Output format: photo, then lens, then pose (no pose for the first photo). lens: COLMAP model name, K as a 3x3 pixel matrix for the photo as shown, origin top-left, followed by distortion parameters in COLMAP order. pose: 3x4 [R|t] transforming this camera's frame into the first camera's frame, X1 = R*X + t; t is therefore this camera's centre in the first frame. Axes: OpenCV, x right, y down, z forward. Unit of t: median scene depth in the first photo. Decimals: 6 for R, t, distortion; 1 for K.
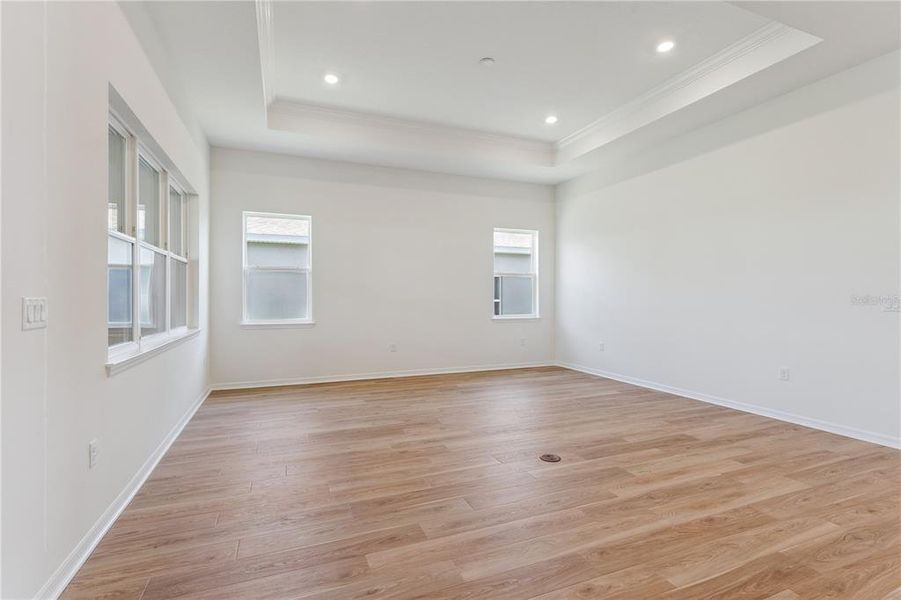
lens RADIAL K [[426.9, 0, 450.1], [0, 426.9, 301.9], [0, 0, 1]] dist [-0.002174, -0.000822]
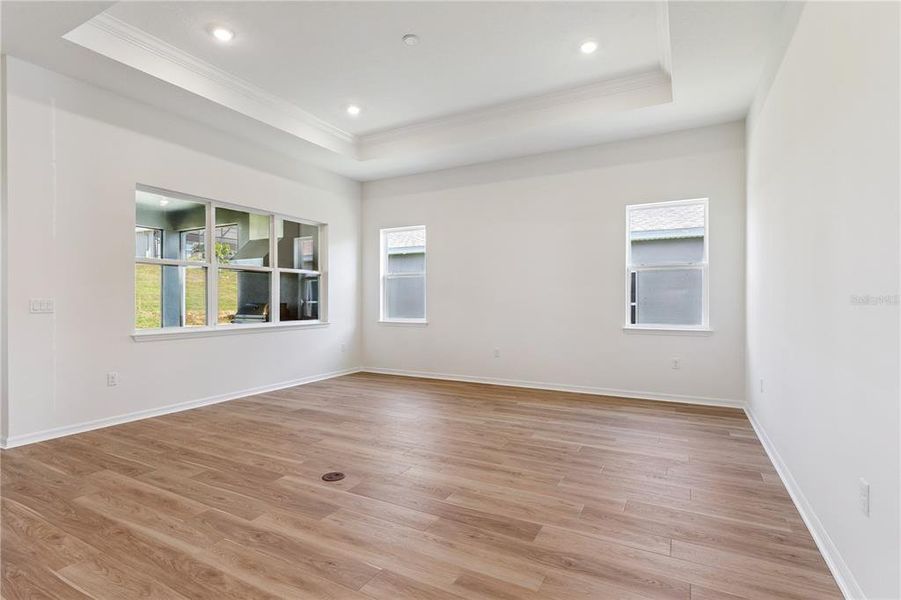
lens RADIAL K [[447.1, 0, 435.2], [0, 447.1, 295.9], [0, 0, 1]] dist [0.006761, 0.000324]
pose [[0.625935, -0.003749, -0.779866, 0.928994], [-0.009091, 0.999885, -0.012103, -0.008467], [0.779823, 0.014665, 0.625829, 0.469541]]
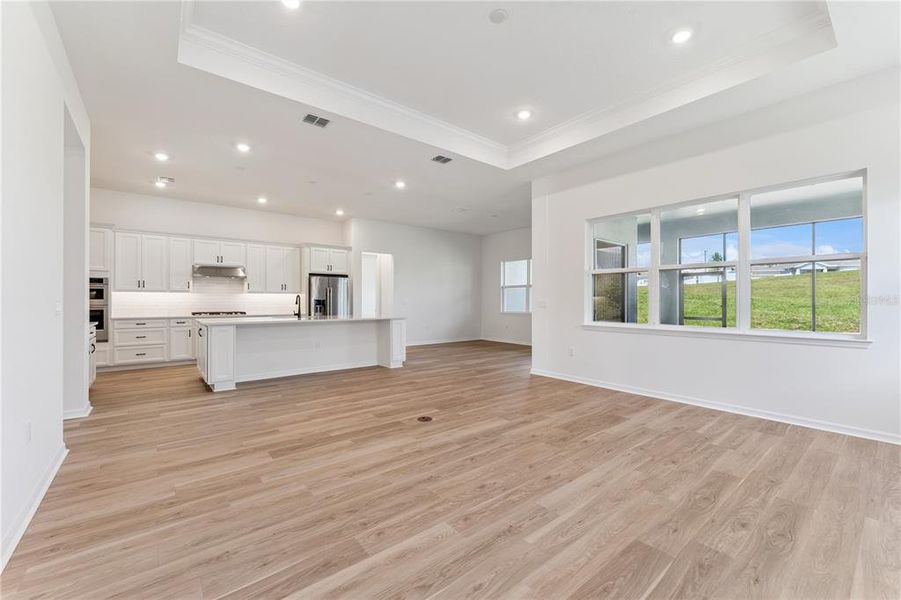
lens RADIAL K [[366.6, 0, 453.8], [0, 366.6, 299.7], [0, 0, 1]] dist [-0.001215, -0.000397]
pose [[-0.954019, -0.001257, -0.299744, 0.413361], [-0.003558, 0.999968, 0.007133, -0.016749], [0.299726, 0.007871, -0.953993, 1.770921]]
